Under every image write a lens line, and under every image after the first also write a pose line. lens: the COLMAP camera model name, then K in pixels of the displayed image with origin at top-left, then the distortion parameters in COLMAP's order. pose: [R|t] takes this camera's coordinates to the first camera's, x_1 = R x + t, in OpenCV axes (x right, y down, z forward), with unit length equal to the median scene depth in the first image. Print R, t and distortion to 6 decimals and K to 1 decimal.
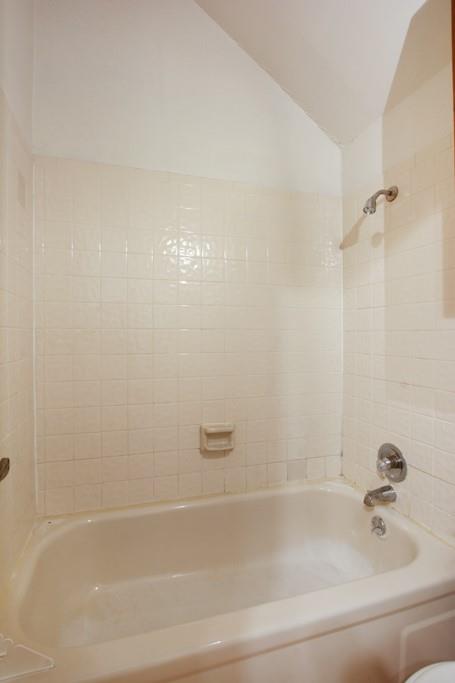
lens RADIAL K [[330.0, 0, 226.1], [0, 330.0, 339.7], [0, 0, 1]] dist [-0.017520, 0.000292]
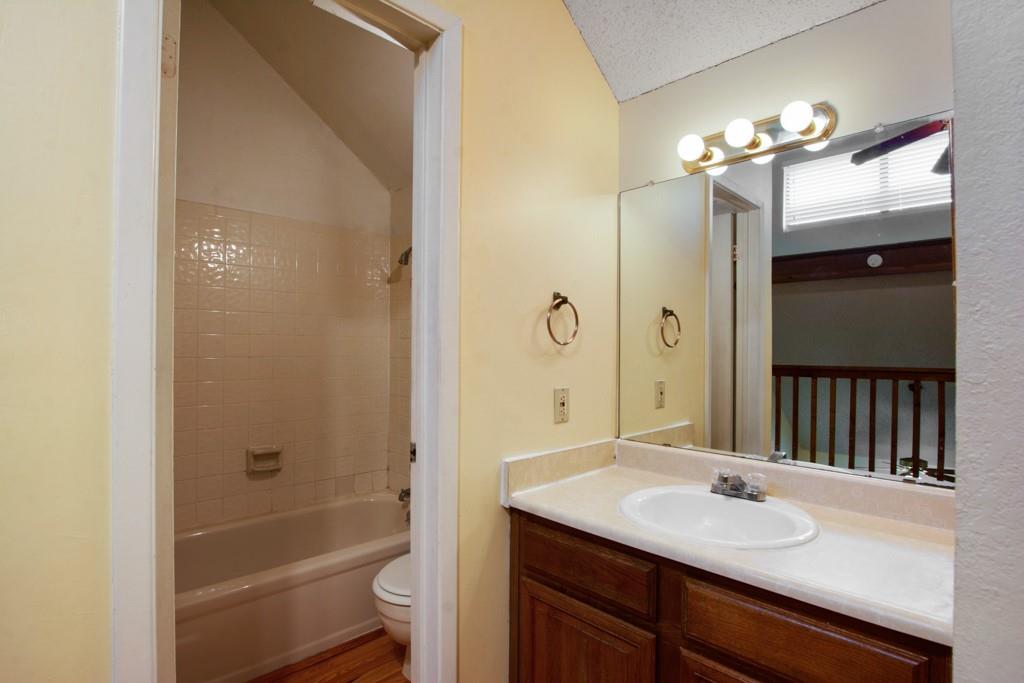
lens RADIAL K [[494.8, 0, 509.1], [0, 494.8, 350.0], [0, 0, 1]] dist [-0.017520, 0.000292]
pose [[0.892811, 0.008734, 0.450347, -0.040106], [-0.005790, 0.999952, -0.007914, -0.044319], [-0.450394, 0.004458, 0.892819, -0.746001]]
